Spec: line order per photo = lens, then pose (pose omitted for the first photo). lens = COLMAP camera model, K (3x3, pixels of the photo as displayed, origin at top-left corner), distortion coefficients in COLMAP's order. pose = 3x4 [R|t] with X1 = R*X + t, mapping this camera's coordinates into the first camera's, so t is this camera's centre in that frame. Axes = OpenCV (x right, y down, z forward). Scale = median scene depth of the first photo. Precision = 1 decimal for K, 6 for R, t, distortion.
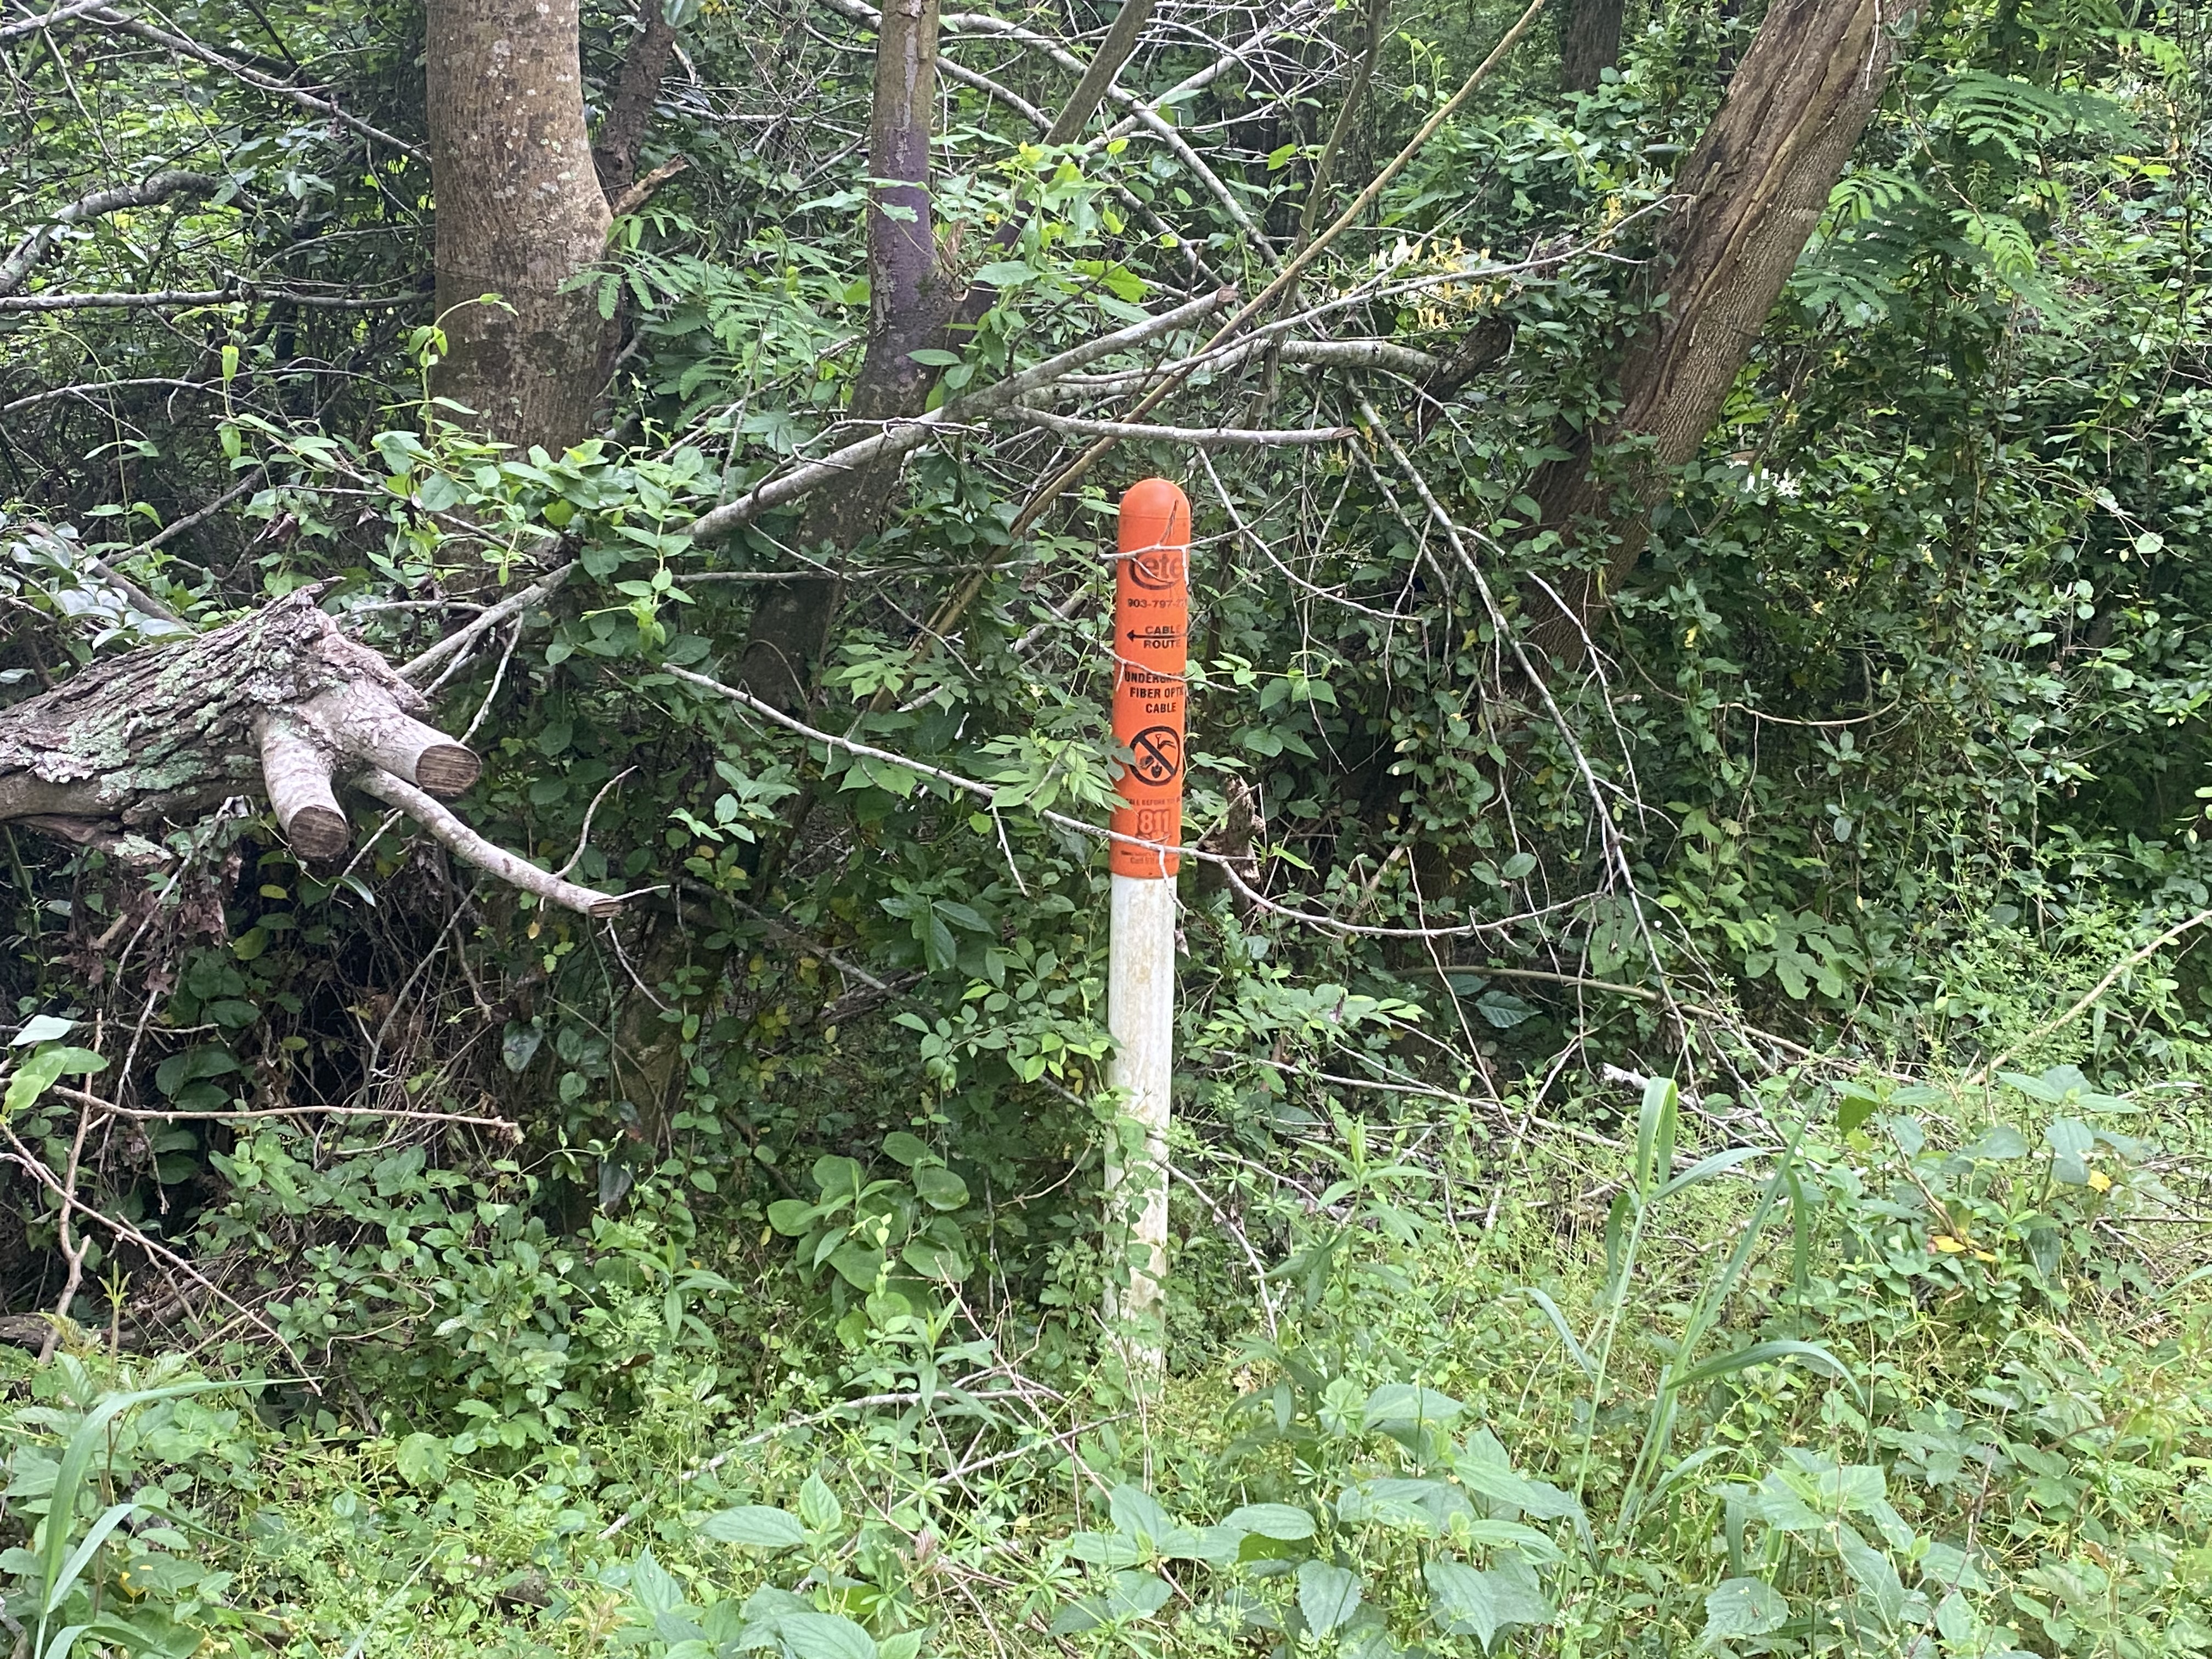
lens RADIAL K [[2644.2, 0, 1106.7], [0, 2644.2, 829.7], [0, 0, 1]] dist [0.003551, 0.000000]
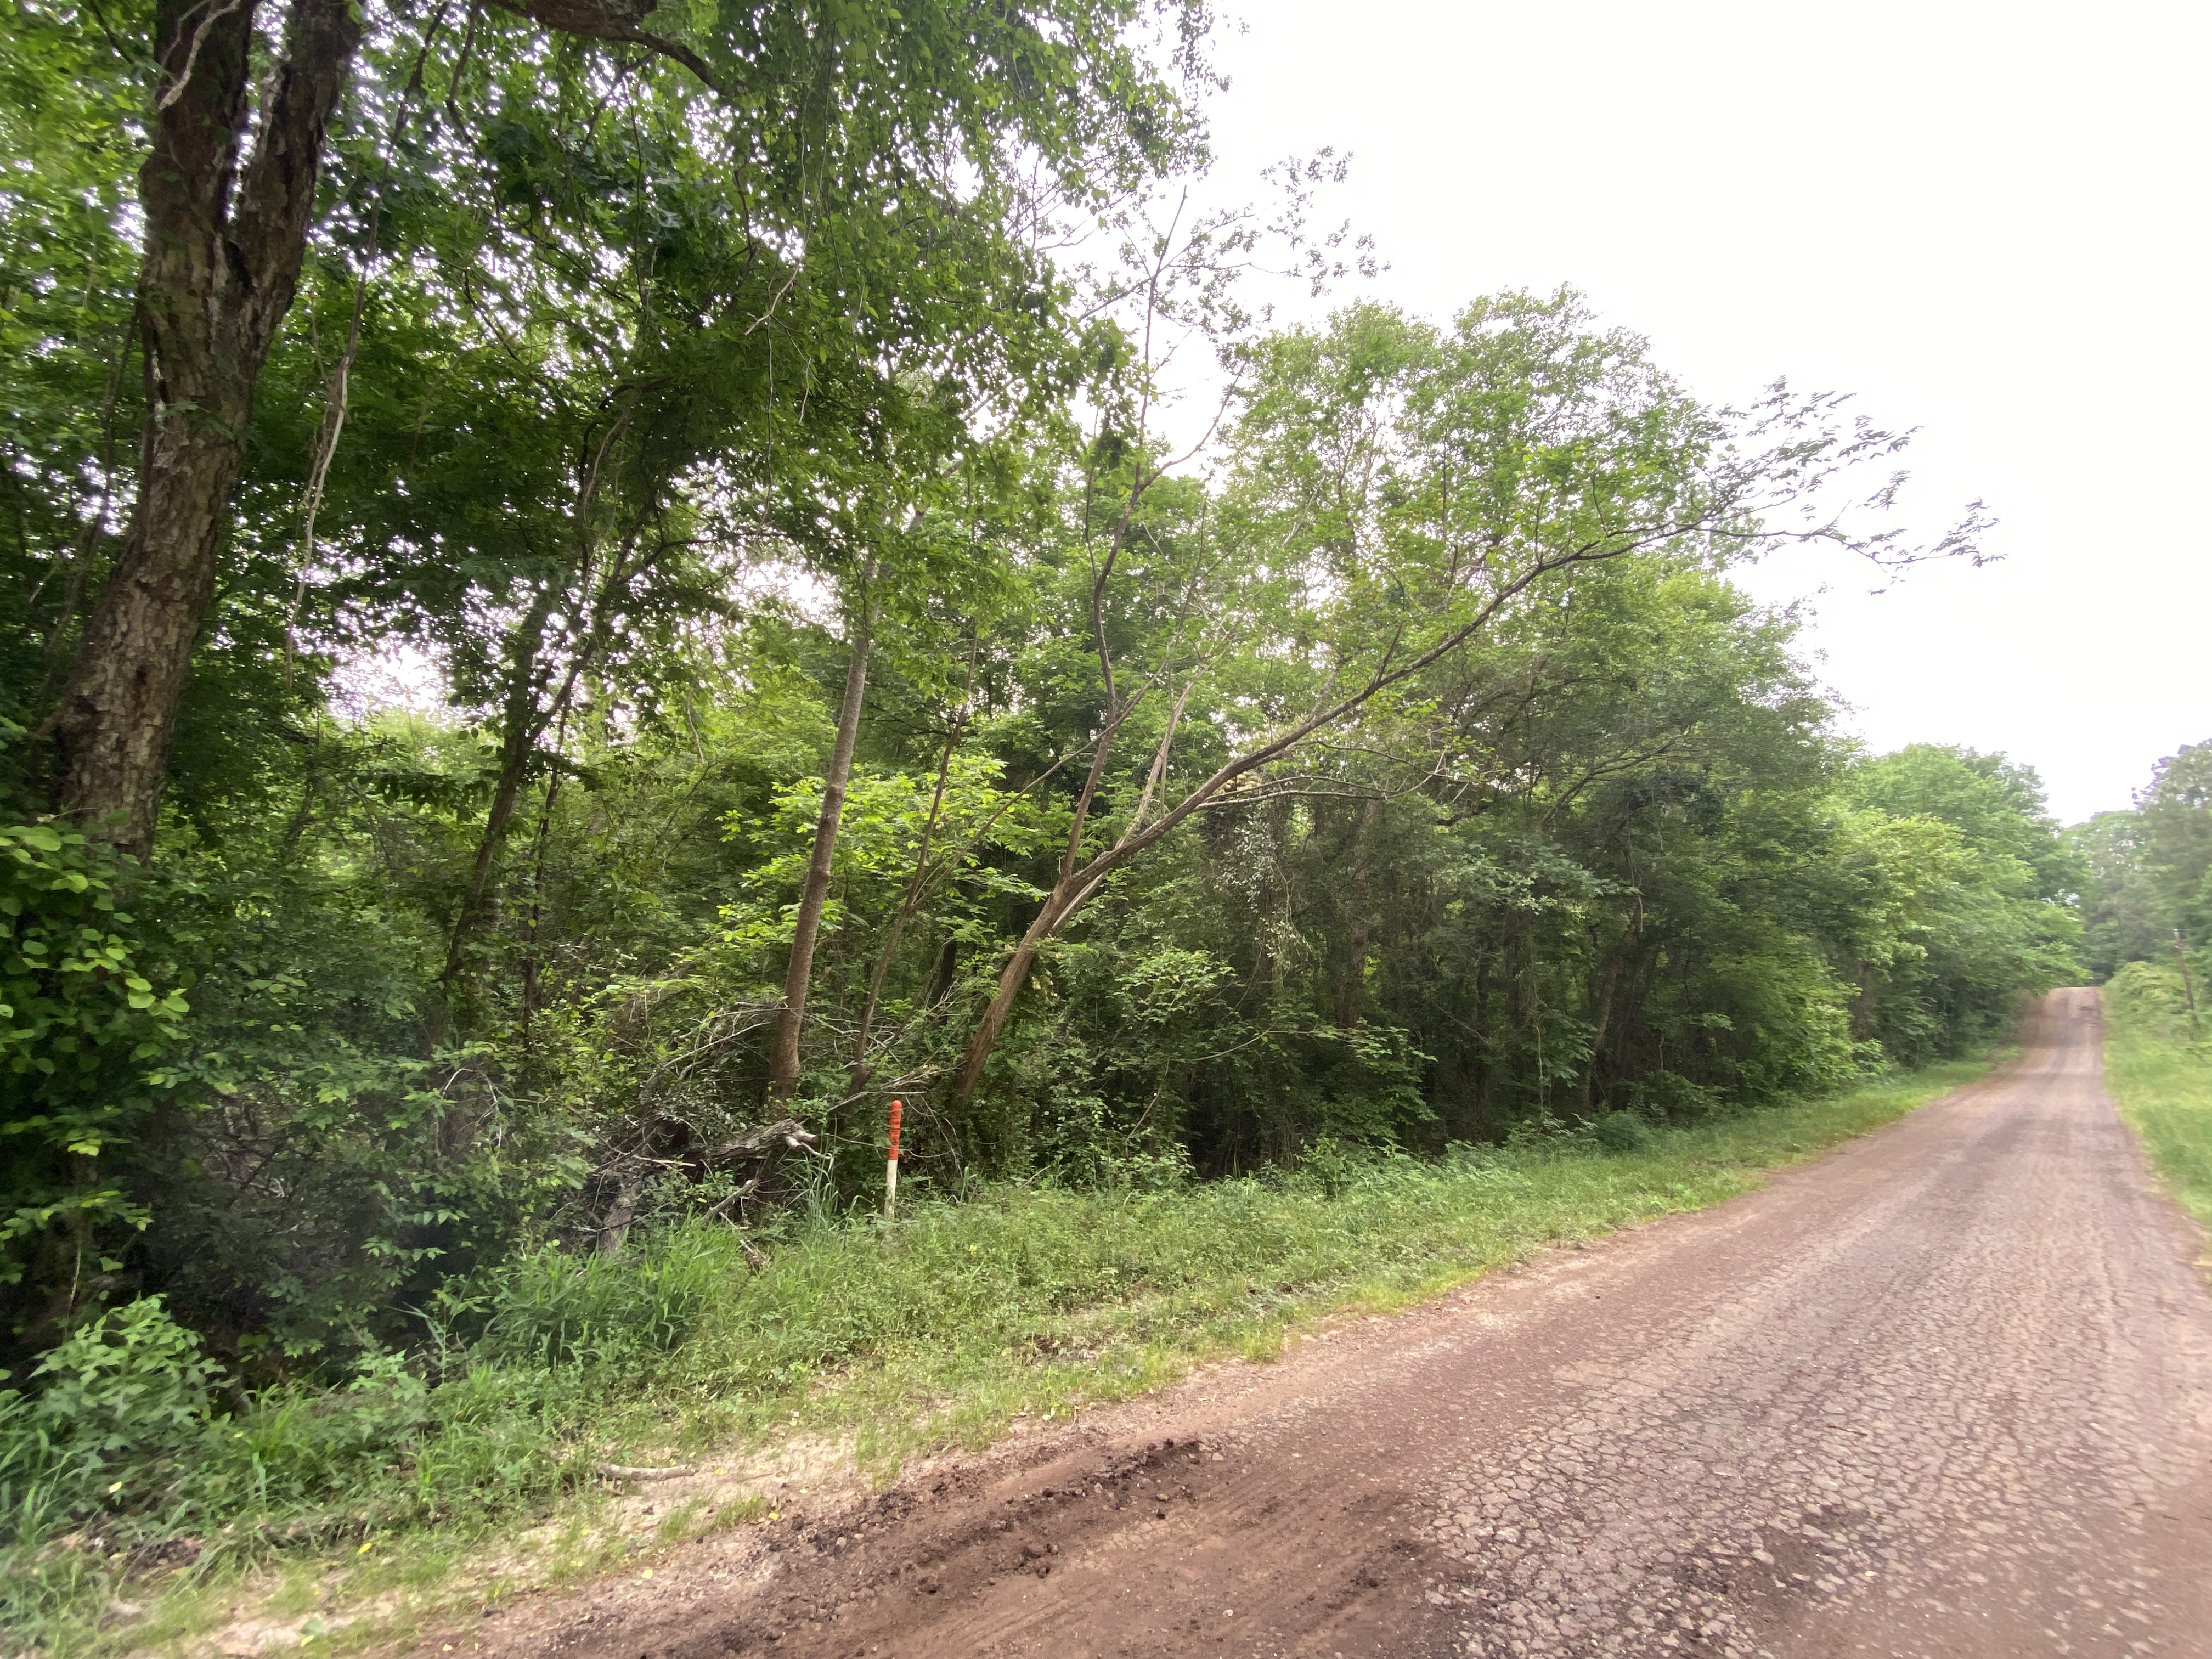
lens RADIAL K [[883.3, 0, 1107.9], [0, 883.3, 830.7], [0, 0, 1]] dist [-0.026424, -0.000857]
pose [[0.937879, 0.059054, 0.341899, -0.288768], [0.098524, 0.899516, -0.425634, 0.272598], [-0.332679, 0.432879, 0.837819, -1.466565]]
